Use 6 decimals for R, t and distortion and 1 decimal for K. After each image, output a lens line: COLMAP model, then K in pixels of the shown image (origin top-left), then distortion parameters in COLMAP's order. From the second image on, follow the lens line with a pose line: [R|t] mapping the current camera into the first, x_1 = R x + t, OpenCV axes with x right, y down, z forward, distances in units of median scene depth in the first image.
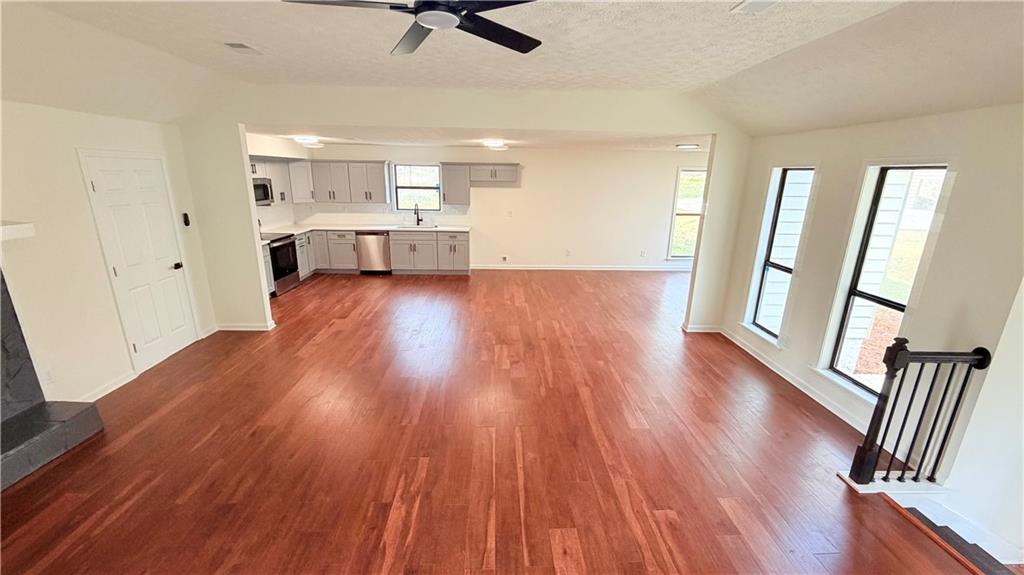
lens RADIAL K [[409.1, 0, 512.0], [0, 409.1, 287.5], [0, 0, 1]] dist [0.000447, 0.000250]
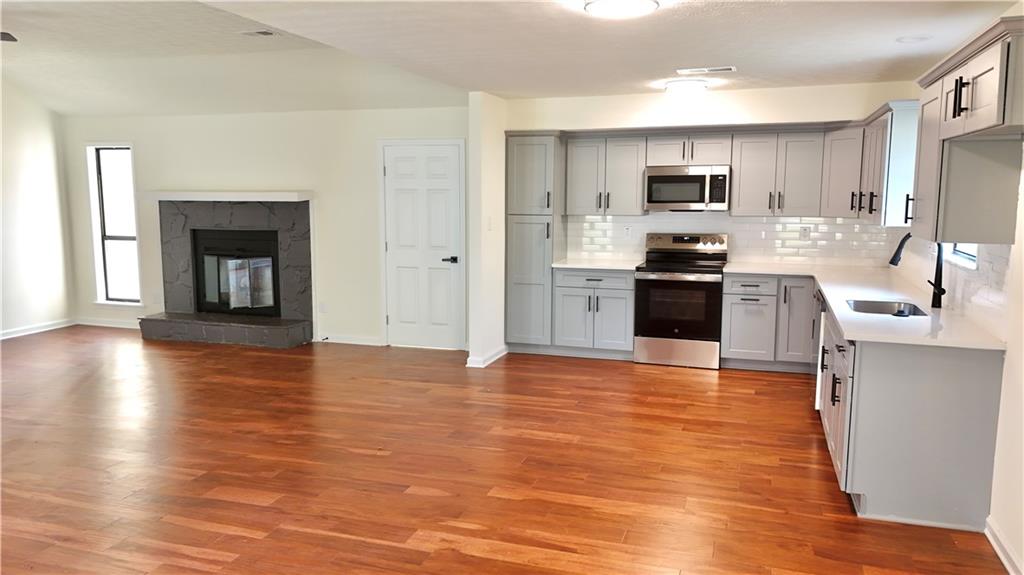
lens RADIAL K [[755.8, 0, 509.7], [0, 755.8, 289.0], [0, 0, 1]] dist [0.087404, -0.091205]
pose [[-0.354301, 0.103506, -0.929385, 0.460624], [-0.257388, 0.944674, 0.203330, -0.239045], [0.899012, 0.311253, -0.308058, 1.085114]]
